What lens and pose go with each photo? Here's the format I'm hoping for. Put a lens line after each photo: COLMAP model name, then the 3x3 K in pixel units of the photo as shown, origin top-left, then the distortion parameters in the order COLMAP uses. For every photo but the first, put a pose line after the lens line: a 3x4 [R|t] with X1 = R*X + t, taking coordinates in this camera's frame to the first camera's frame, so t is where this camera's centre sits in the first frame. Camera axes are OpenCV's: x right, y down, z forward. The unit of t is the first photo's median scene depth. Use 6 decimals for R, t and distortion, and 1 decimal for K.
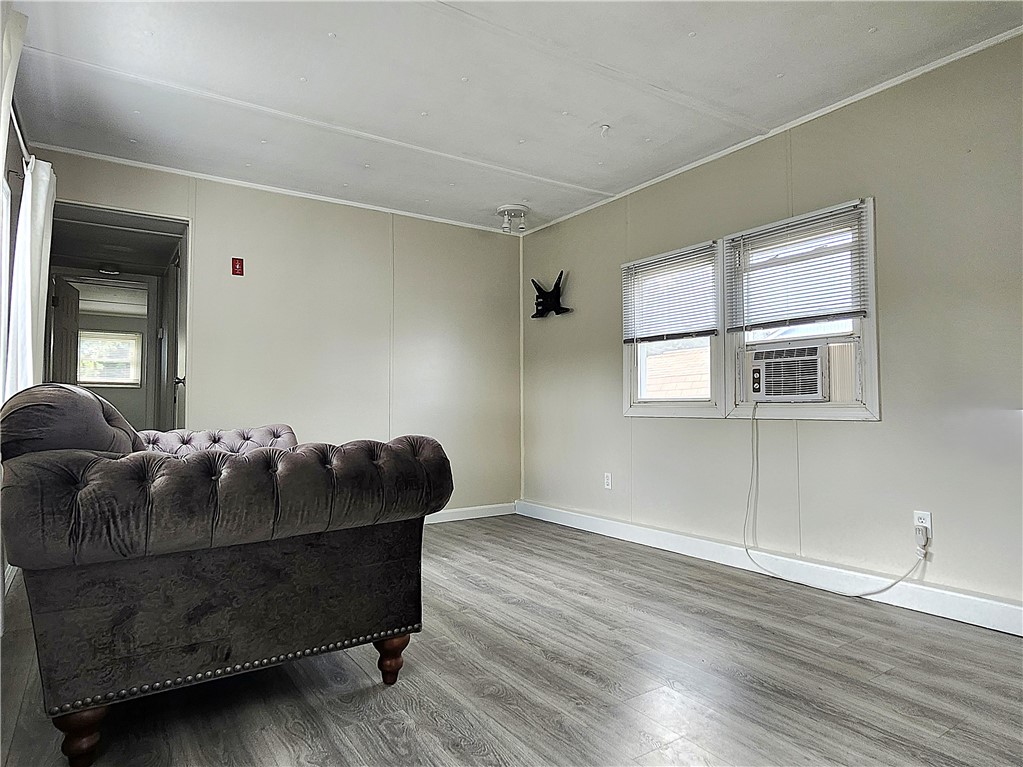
lens RADIAL K [[654.3, 0, 511.0], [0, 654.3, 388.3], [0, 0, 1]] dist [-0.007522, -0.000831]
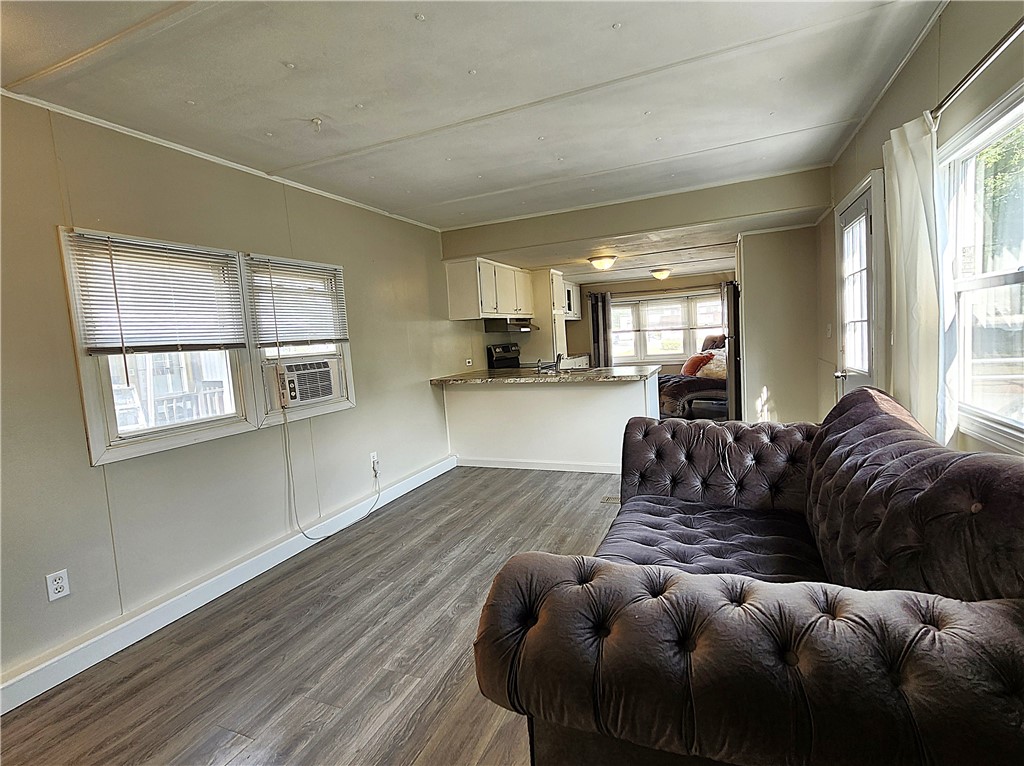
lens RADIAL K [[509.6, 0, 509.6], [0, 509.6, 380.2], [0, 0, 1]] dist [0.003820, 0.000437]
pose [[-0.574294, -0.023655, 0.818307, -0.603386], [0.049648, 0.996736, 0.063656, -0.067903], [-0.817142, 0.077185, -0.571245, 1.204556]]
